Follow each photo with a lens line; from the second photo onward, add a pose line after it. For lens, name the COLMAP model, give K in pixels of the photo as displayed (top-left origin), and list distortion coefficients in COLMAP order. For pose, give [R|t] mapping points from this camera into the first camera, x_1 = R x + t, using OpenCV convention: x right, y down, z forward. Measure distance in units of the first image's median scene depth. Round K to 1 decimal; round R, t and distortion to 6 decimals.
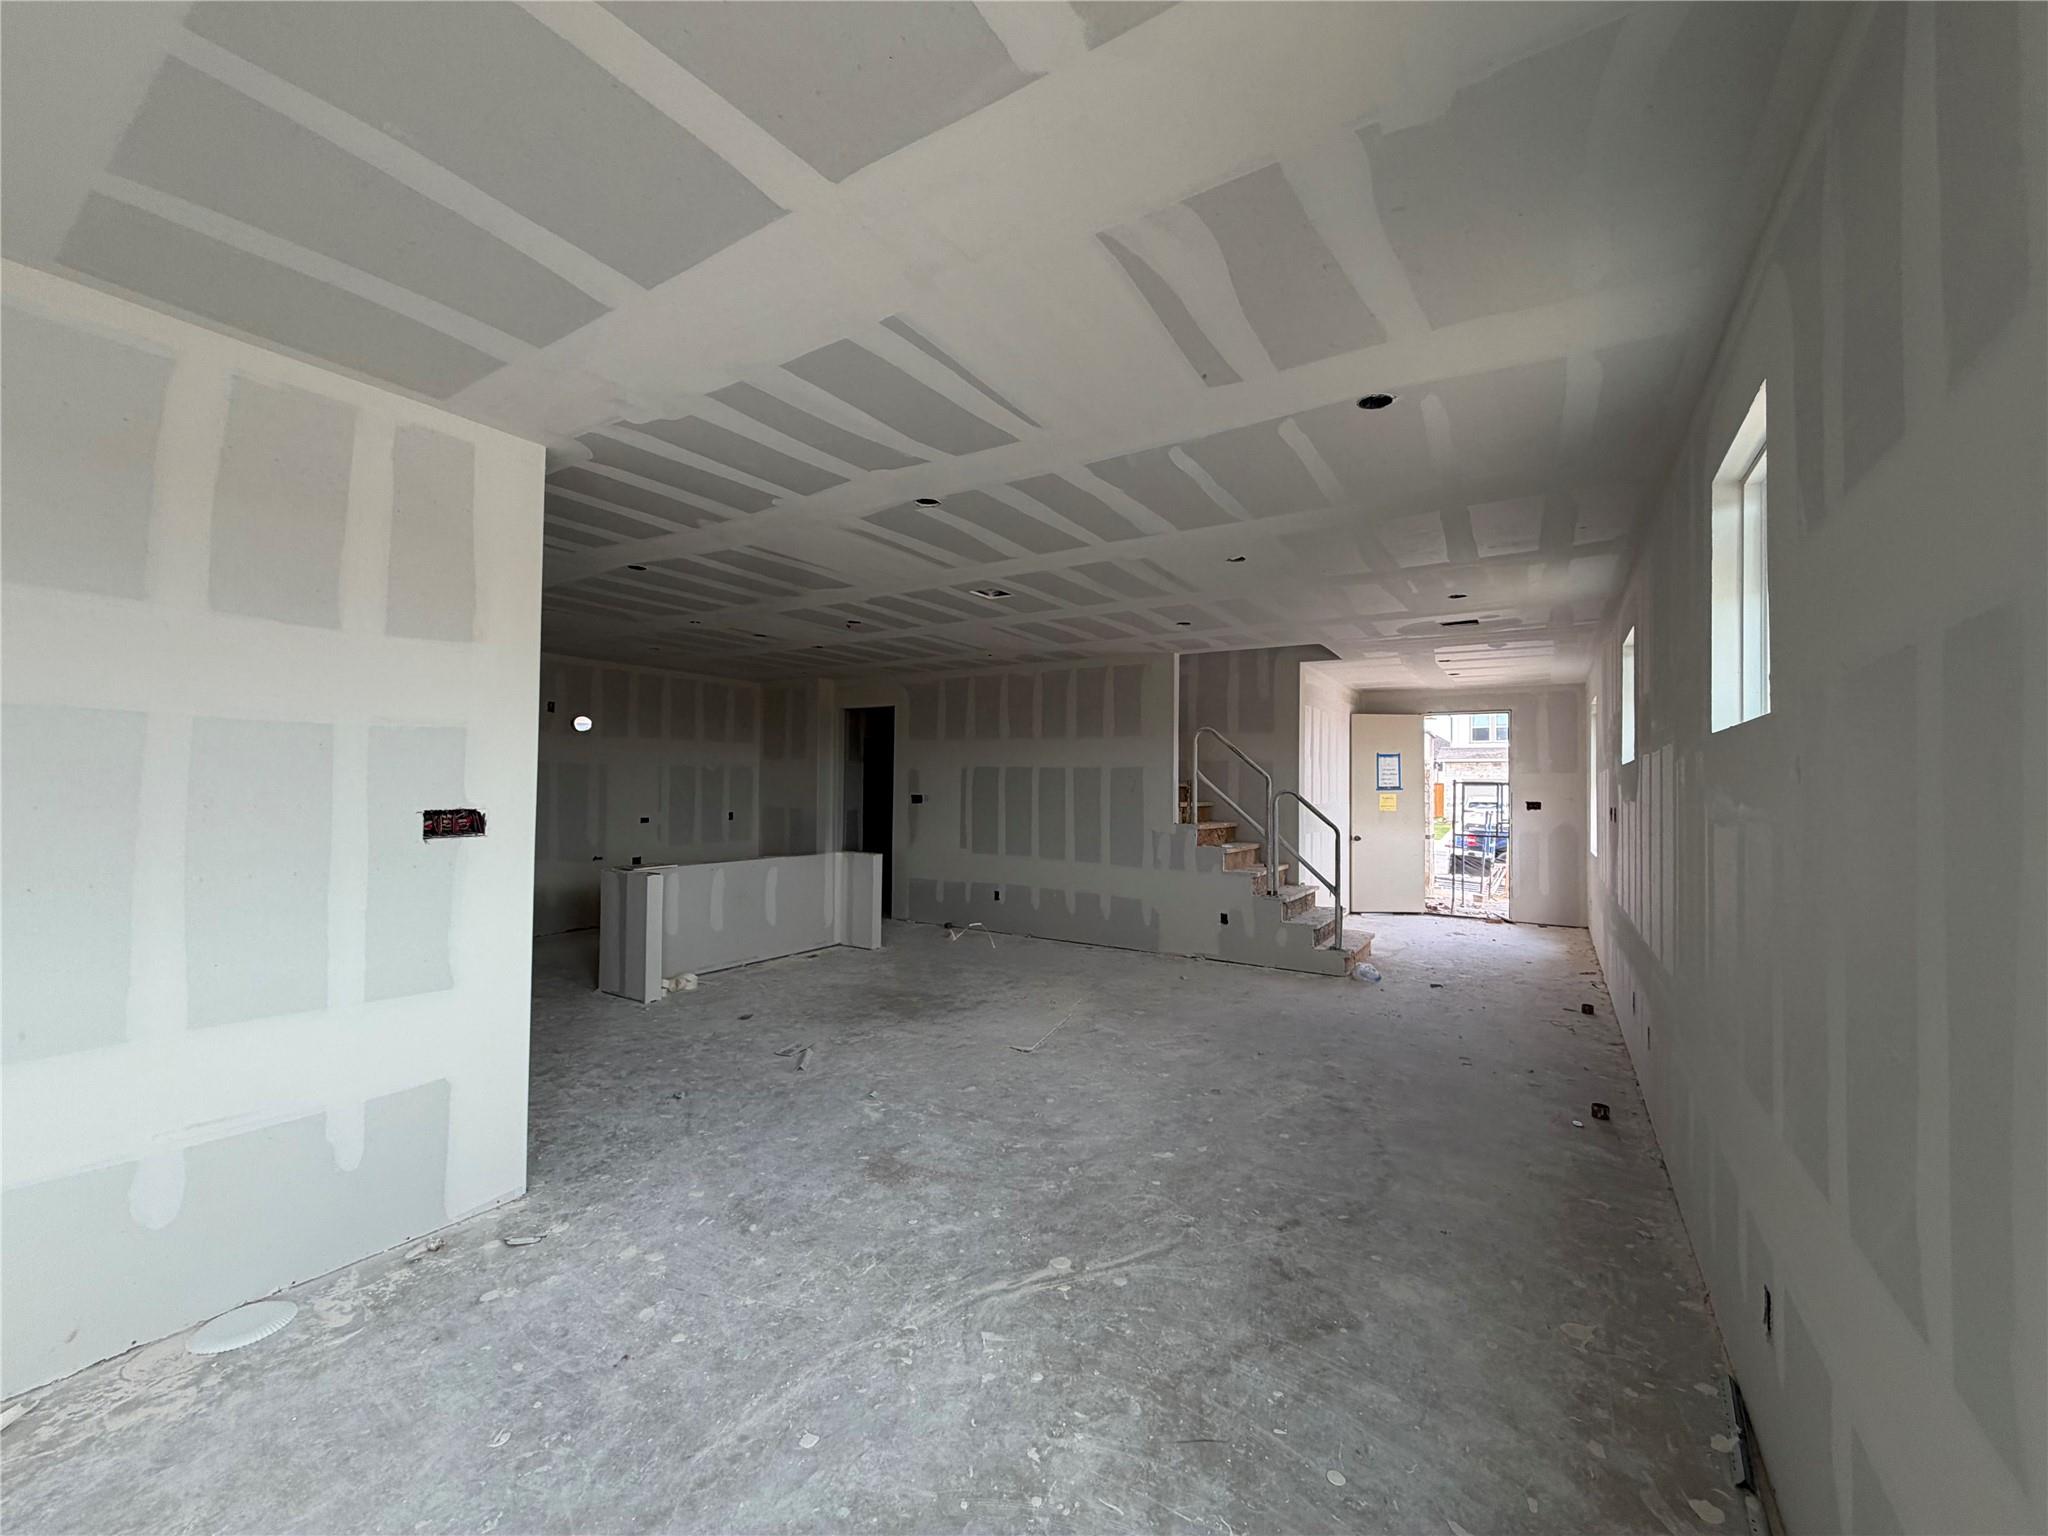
lens RADIAL K [[818.5, 0, 1024.0], [0, 818.5, 768.0], [0, 0, 1]] dist [-0.000431, -0.000063]
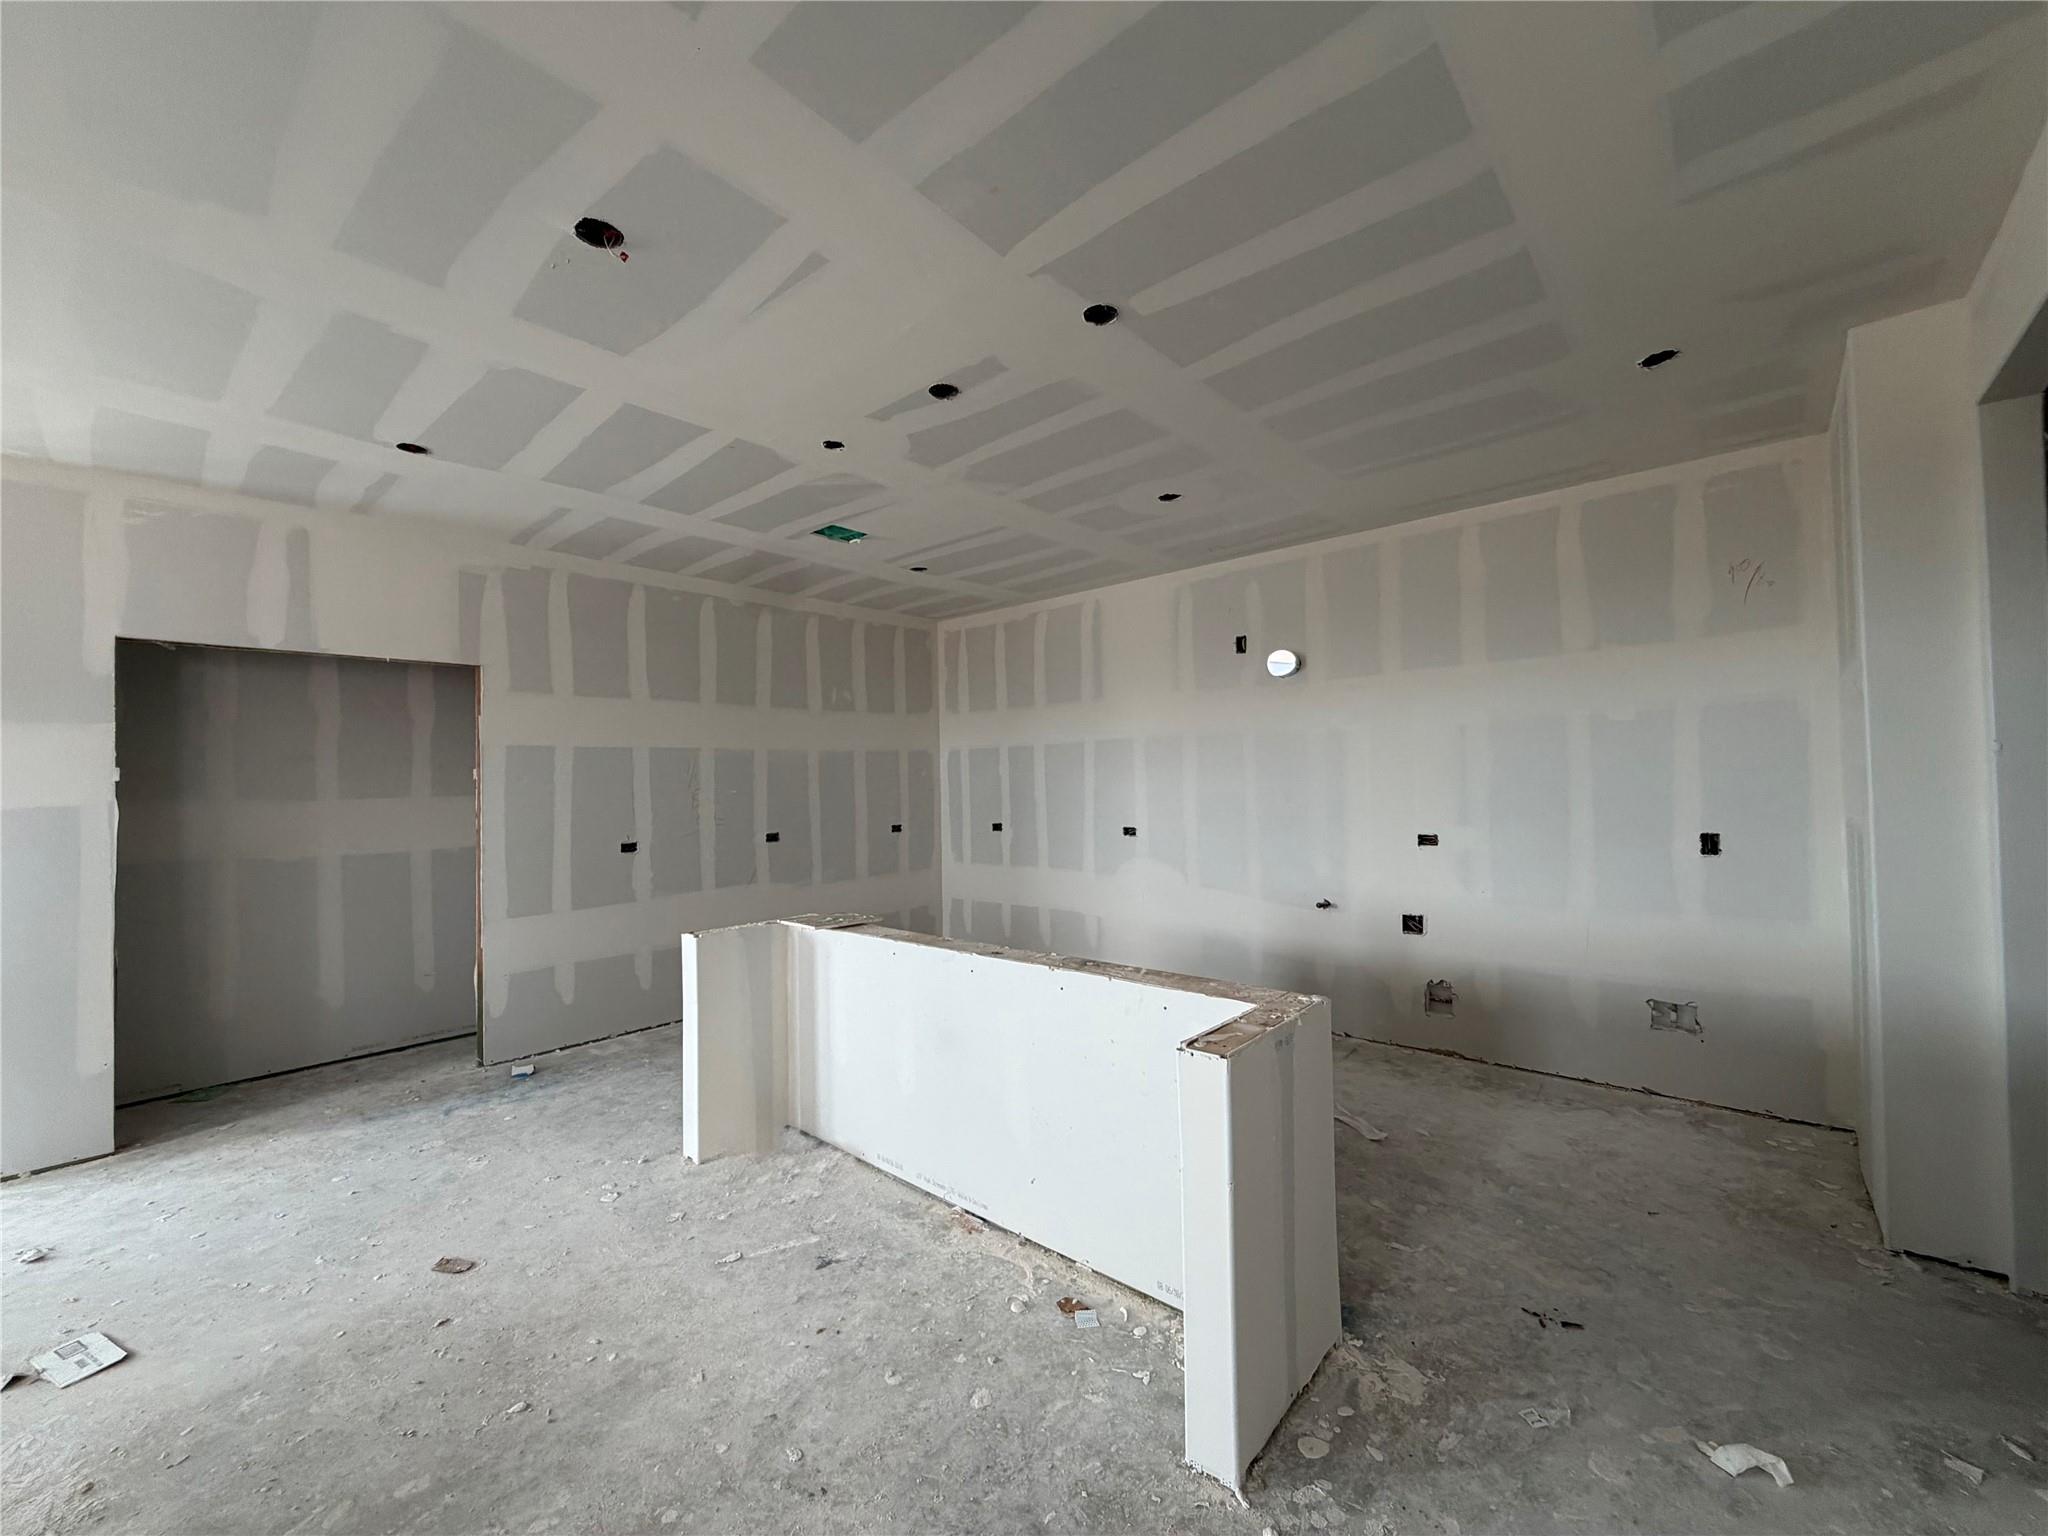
lens RADIAL K [[820.5, 0, 1024.0], [0, 820.5, 768.0], [0, 0, 1]] dist [0.002004, 0.000051]
pose [[-0.163350, -0.025943, -0.986227, 0.120049], [0.041373, 0.998595, -0.033121, 0.071390], [0.985700, -0.046214, -0.162047, 2.155235]]
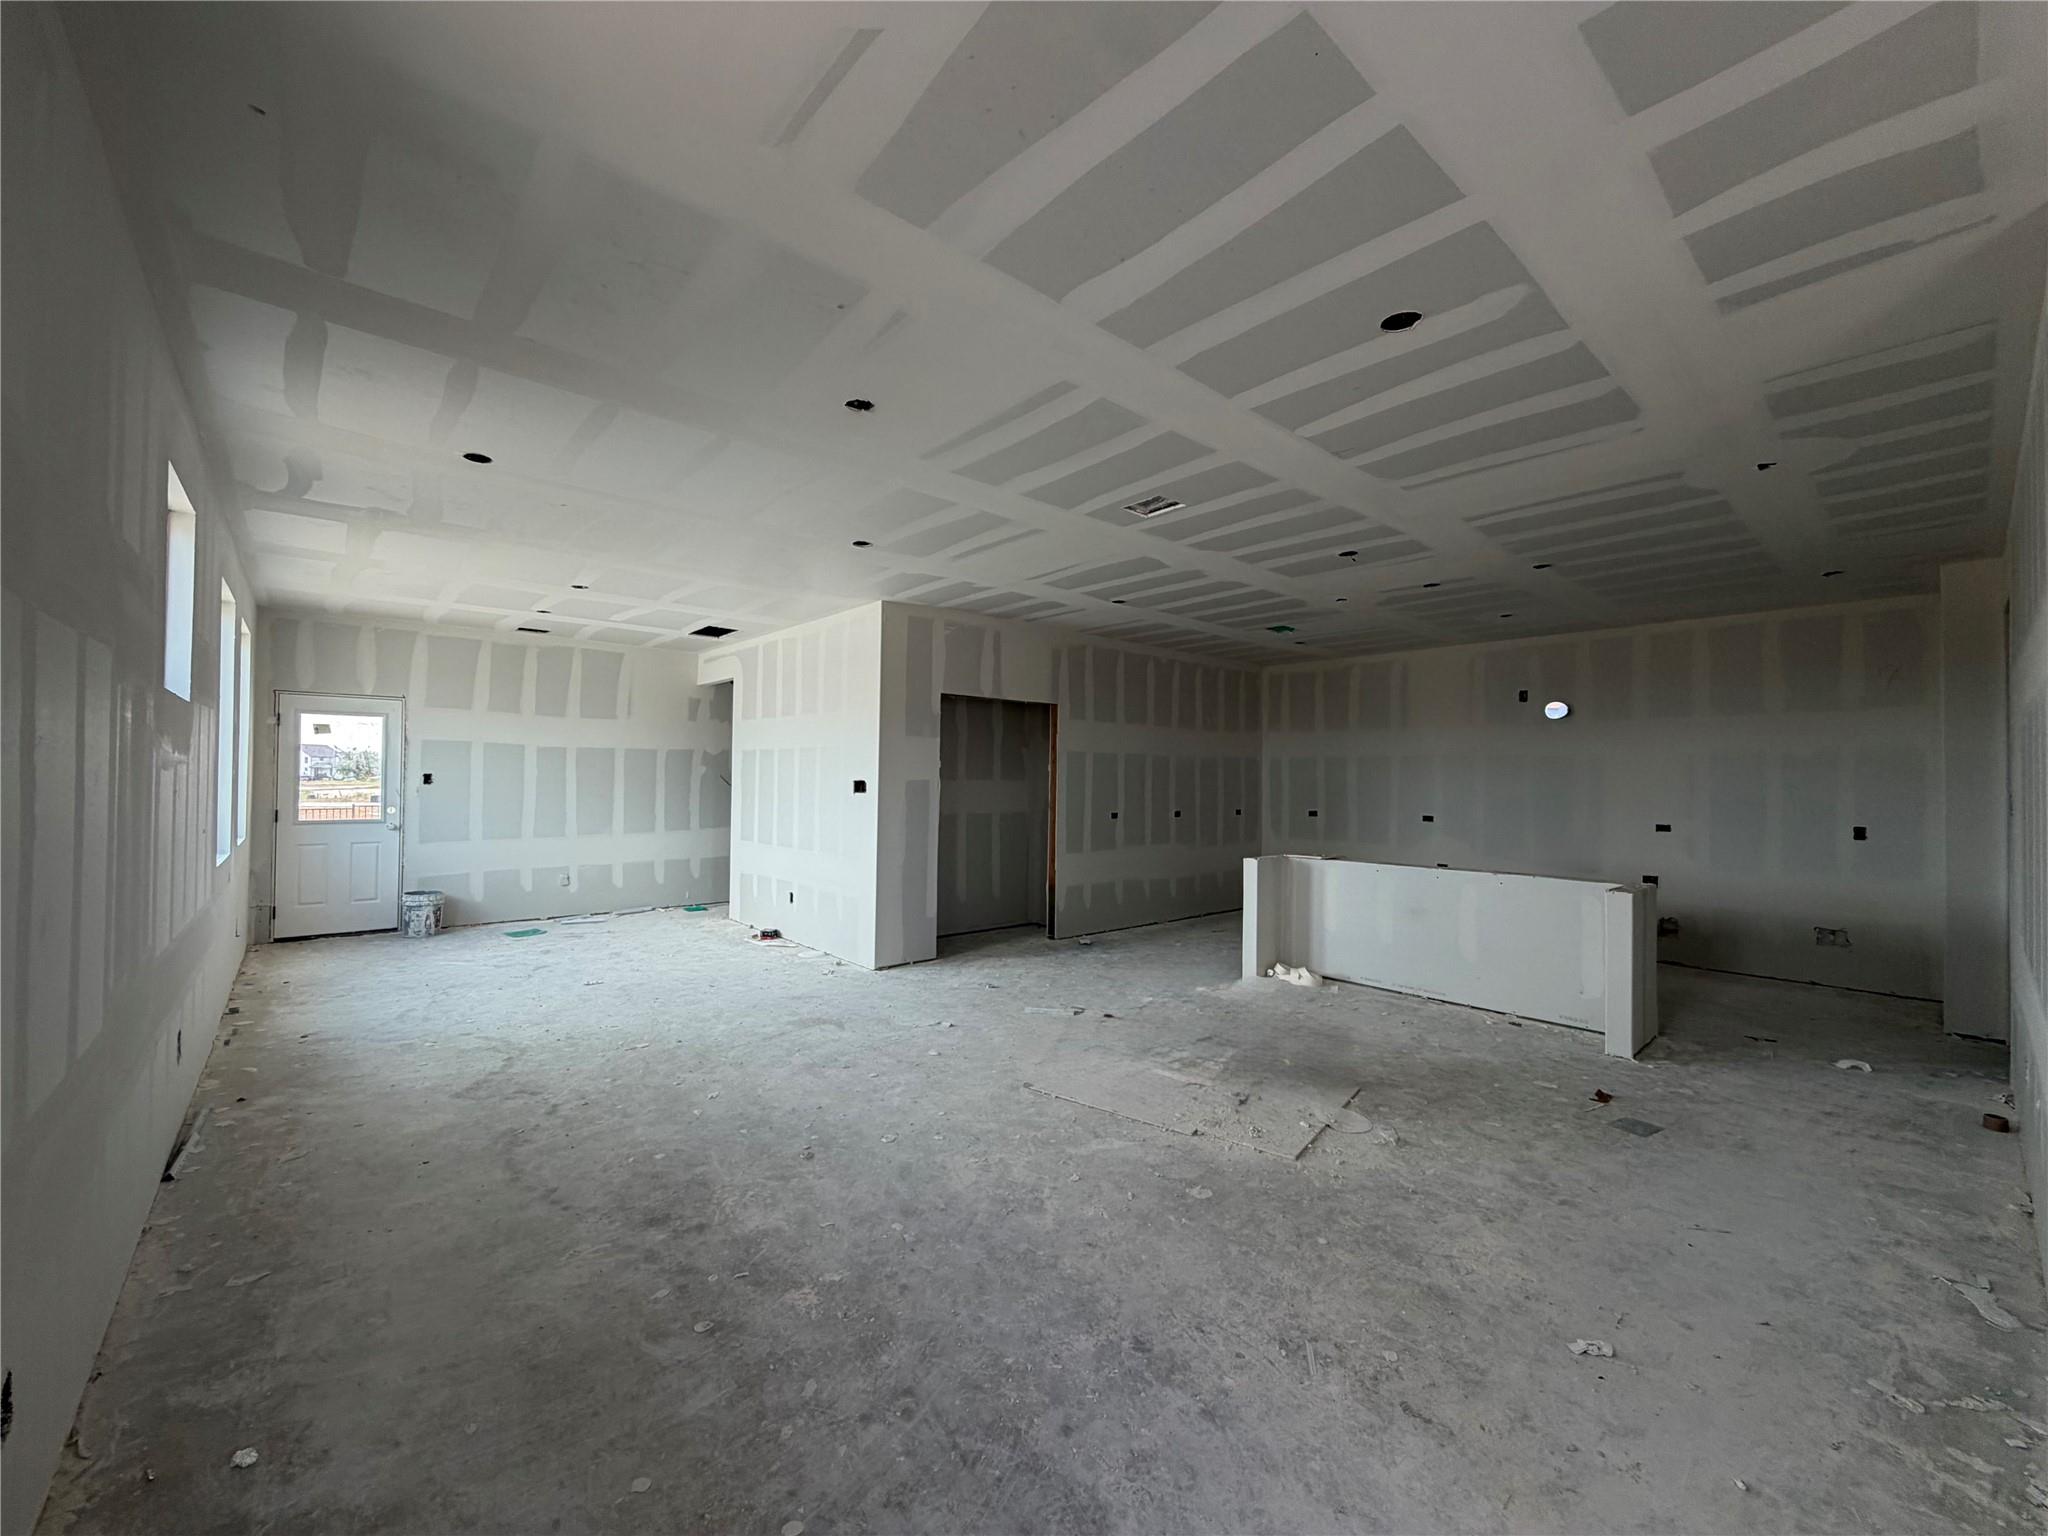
lens RADIAL K [[818.5, 0, 1024.0], [0, 818.5, 768.0], [0, 0, 1]] dist [-0.000431, -0.000063]
pose [[-0.284524, -0.030499, -0.958184, 1.071910], [0.007034, 0.999400, -0.033900, 0.076634], [0.958643, -0.016385, -0.284139, 1.660214]]
